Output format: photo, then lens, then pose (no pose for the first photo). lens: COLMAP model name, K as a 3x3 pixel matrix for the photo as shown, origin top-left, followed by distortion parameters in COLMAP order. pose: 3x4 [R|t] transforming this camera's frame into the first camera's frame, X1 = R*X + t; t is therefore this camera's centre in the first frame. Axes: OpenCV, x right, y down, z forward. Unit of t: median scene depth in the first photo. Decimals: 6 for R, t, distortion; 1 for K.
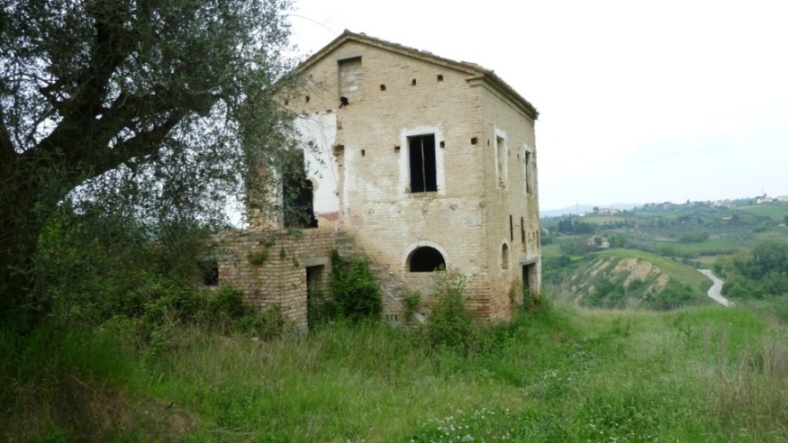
lens RADIAL K [[590.1, 0, 392.9], [0, 590.1, 222.1], [0, 0, 1]] dist [-0.033988, 0.006851]
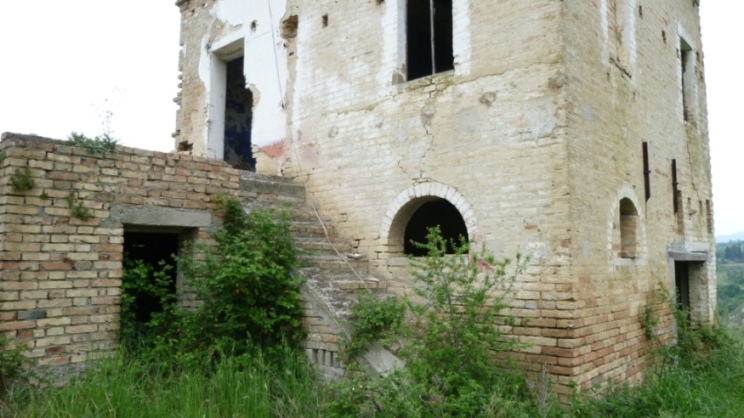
lens RADIAL K [[557.1, 0, 372.8], [0, 557.1, 207.2], [0, 0, 1]] dist [-0.033988, 0.006851]
pose [[0.956927, 0.008074, -0.290217, 0.131540], [-0.026299, 0.997914, -0.058953, 0.072009], [0.289136, 0.064046, 0.955143, 0.571476]]
